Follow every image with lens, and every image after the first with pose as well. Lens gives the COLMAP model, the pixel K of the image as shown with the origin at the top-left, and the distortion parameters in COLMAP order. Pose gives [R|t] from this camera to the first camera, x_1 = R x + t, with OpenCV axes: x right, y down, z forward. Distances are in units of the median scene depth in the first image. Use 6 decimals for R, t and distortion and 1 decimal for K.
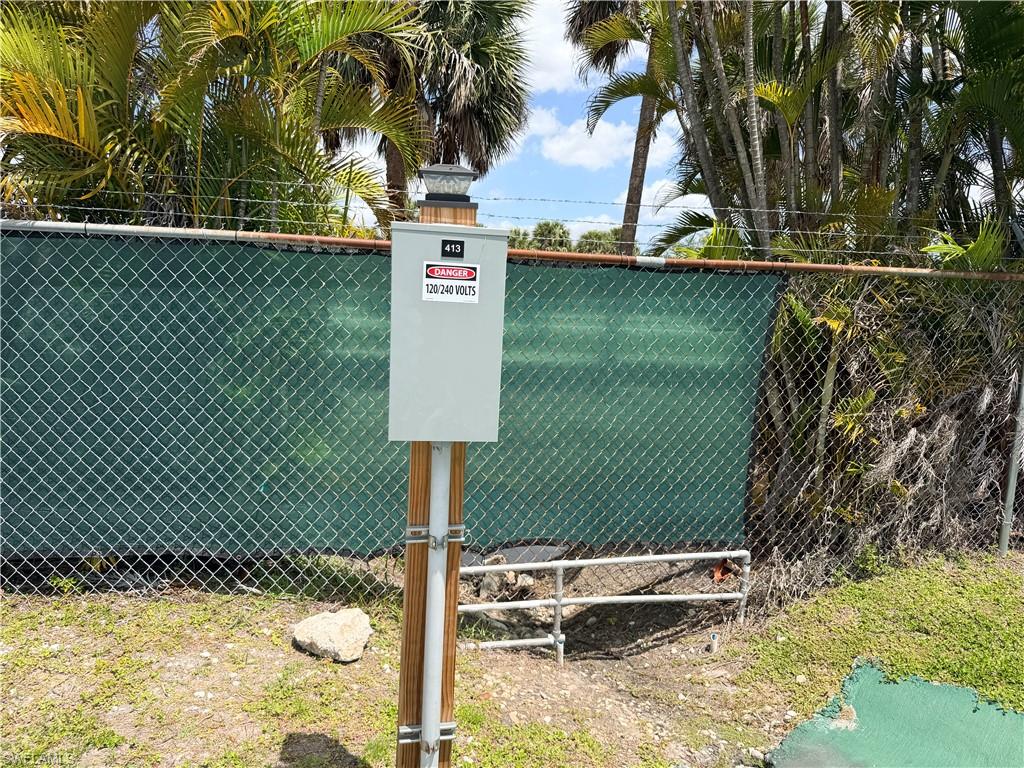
lens RADIAL K [[719.1, 0, 510.7], [0, 719.1, 388.9], [0, 0, 1]] dist [0.078924, -0.130310]
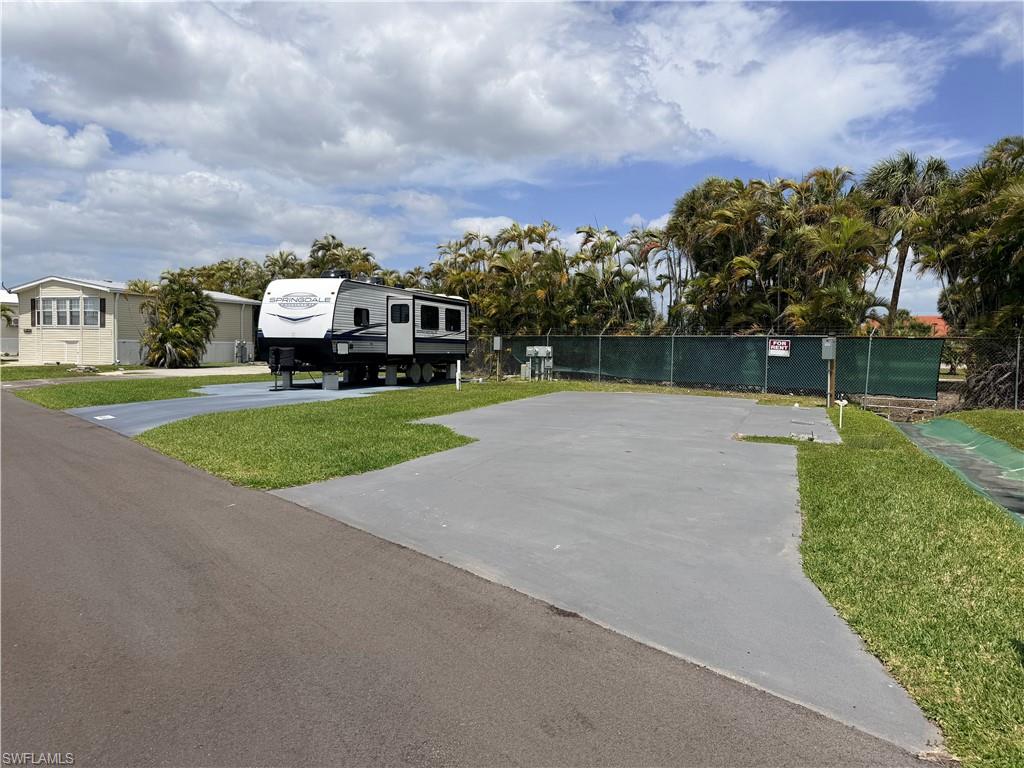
lens RADIAL K [[711.5, 0, 512.0], [0, 711.5, 384.0], [0, 0, 1]] dist [0.117201, -0.197734]
pose [[0.513973, 0.016972, -0.857638, 2.769088], [-0.091979, 0.995130, -0.035430, 0.517109], [0.852861, 0.097095, 0.513031, -3.502951]]
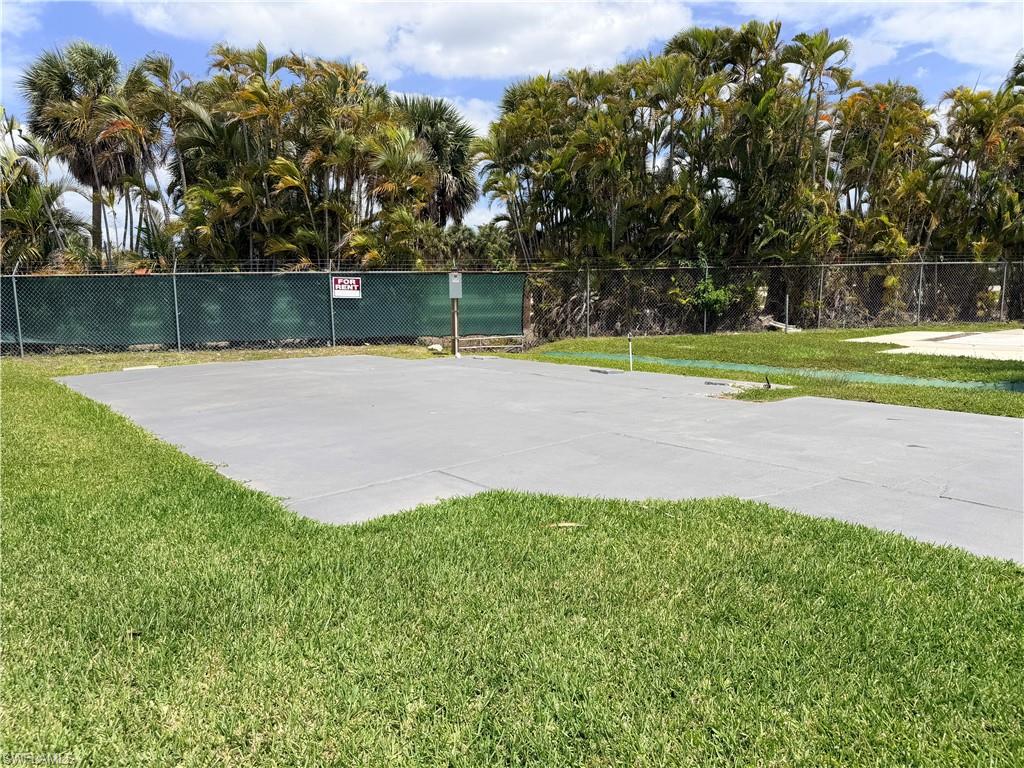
lens RADIAL K [[719.1, 0, 510.7], [0, 719.1, 388.9], [0, 0, 1]] dist [0.078924, -0.130310]
pose [[0.998301, -0.057975, 0.005913, 0.199260], [0.057756, 0.997812, 0.032168, 0.398093], [-0.007765, -0.031771, 0.999465, -3.374867]]
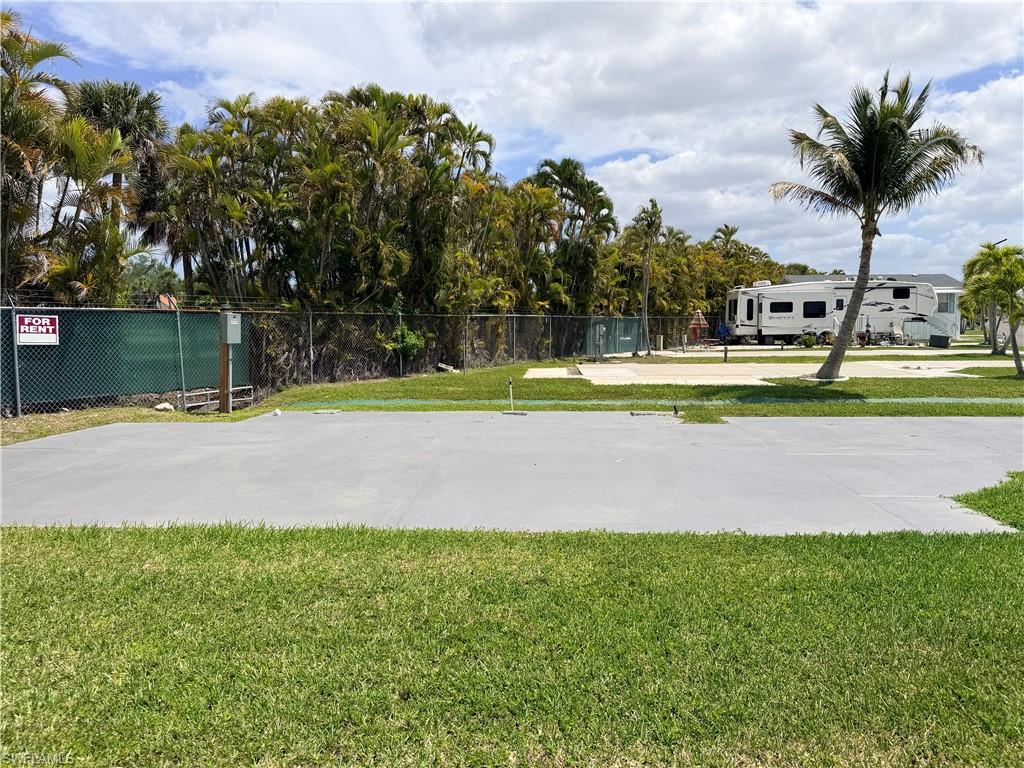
lens RADIAL K [[719.1, 0, 510.7], [0, 719.1, 388.9], [0, 0, 1]] dist [0.078924, -0.130310]
pose [[0.670433, -0.108491, 0.733996, -1.547667], [0.109072, 0.992916, 0.047135, 0.203213], [-0.733910, 0.048457, 0.677516, -2.561332]]
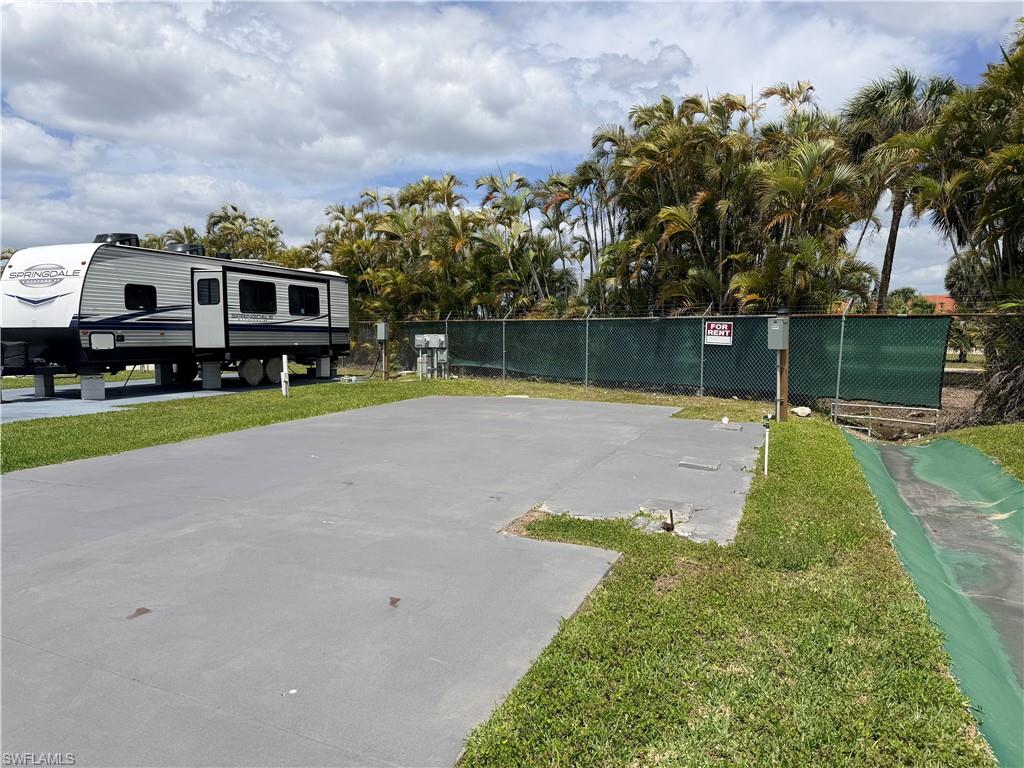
lens RADIAL K [[719.1, 0, 510.7], [0, 719.1, 388.9], [0, 0, 1]] dist [0.078924, -0.130310]
pose [[0.507780, 0.031986, -0.860893, 1.974631], [-0.079738, 0.996766, -0.009998, 0.307185], [0.857789, 0.073723, 0.508688, -2.020093]]
